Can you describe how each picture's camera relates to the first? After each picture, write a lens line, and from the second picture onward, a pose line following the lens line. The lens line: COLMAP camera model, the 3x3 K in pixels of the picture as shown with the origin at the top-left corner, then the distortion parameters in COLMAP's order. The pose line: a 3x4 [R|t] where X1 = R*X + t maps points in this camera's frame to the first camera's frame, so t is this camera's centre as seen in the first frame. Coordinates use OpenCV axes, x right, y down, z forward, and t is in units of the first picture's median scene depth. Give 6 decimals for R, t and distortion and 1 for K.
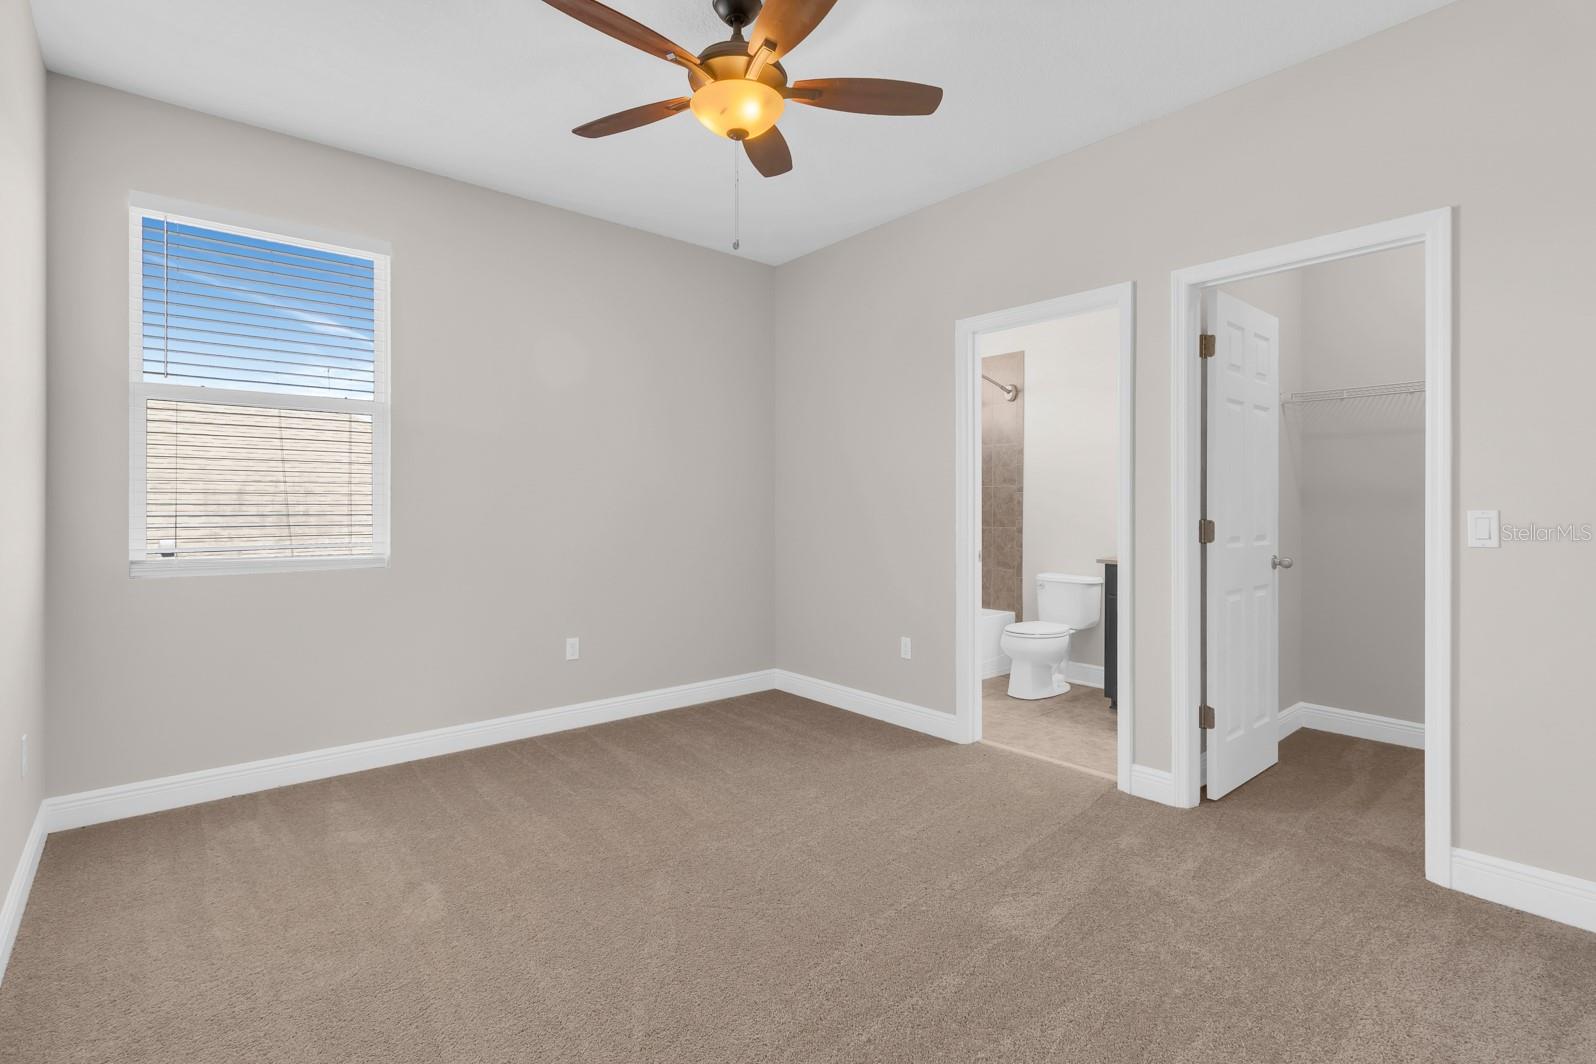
lens RADIAL K [[739.2, 0, 786.9], [0, 739.2, 523.3], [0, 0, 1]] dist [0.039735, 0.000186]
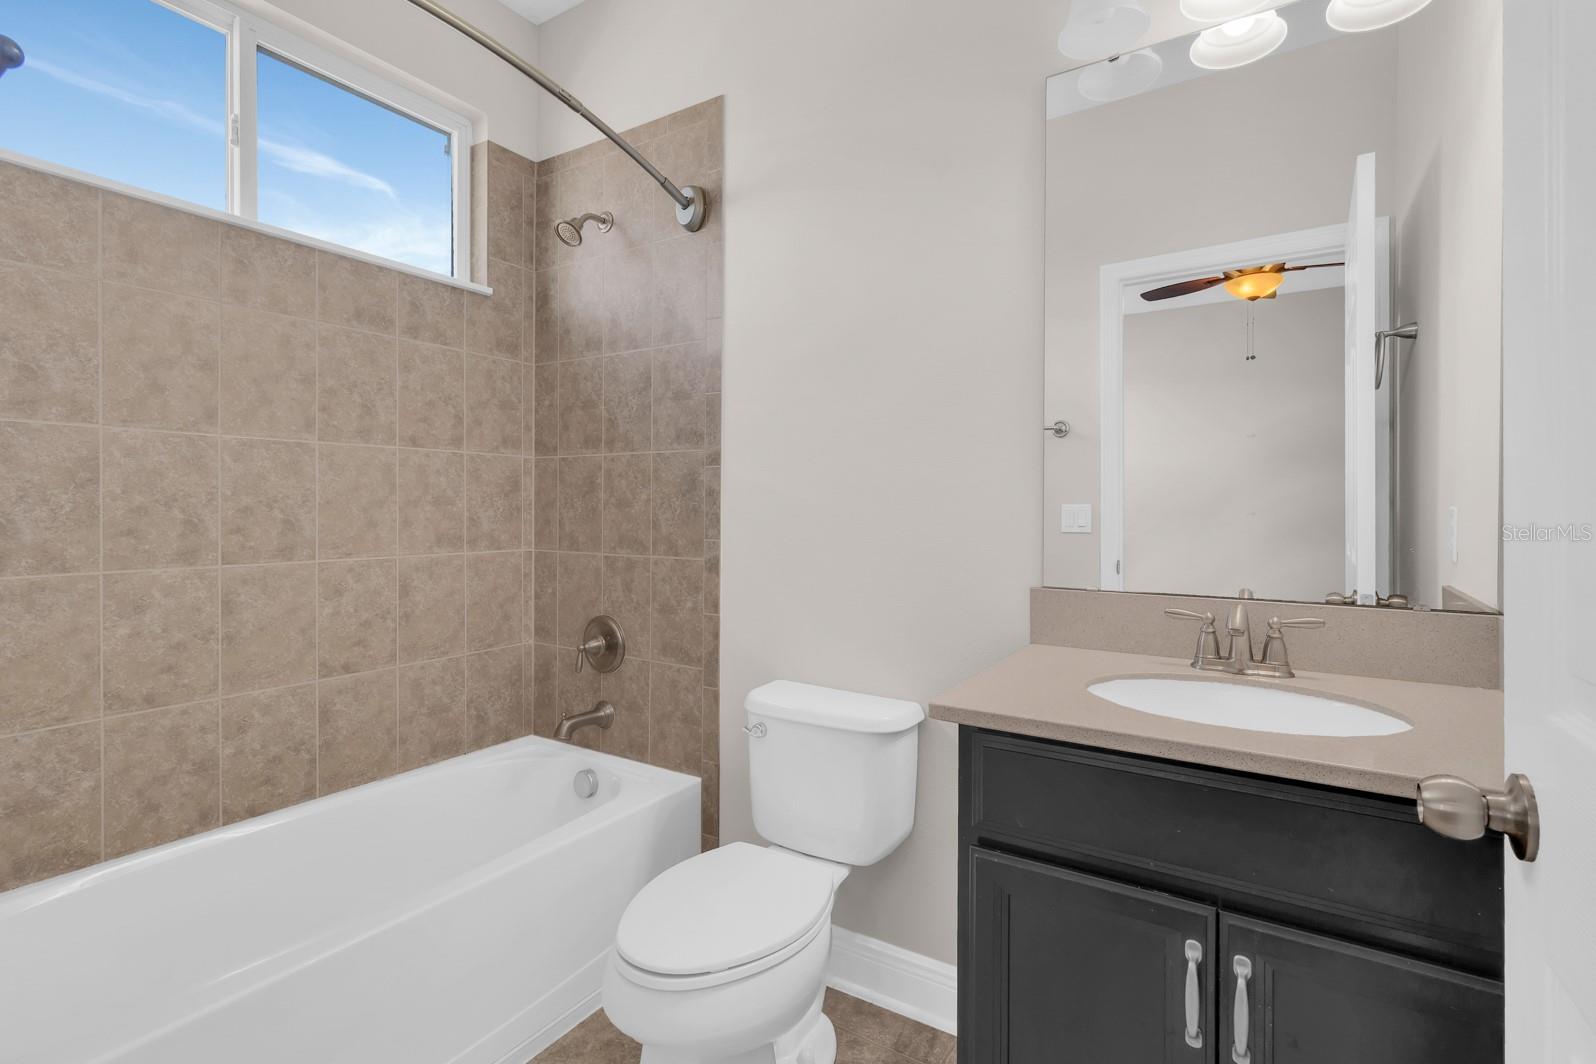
lens RADIAL K [[739.2, 0, 800.3], [0, 739.2, 525.4], [0, 0, 1]] dist [0.039735, 0.000186]
pose [[0.949543, -0.000851, 0.313635, 0.235054], [-0.000923, 0.999984, 0.005507, -0.013384], [-0.313635, -0.005518, 0.949528, 0.617920]]
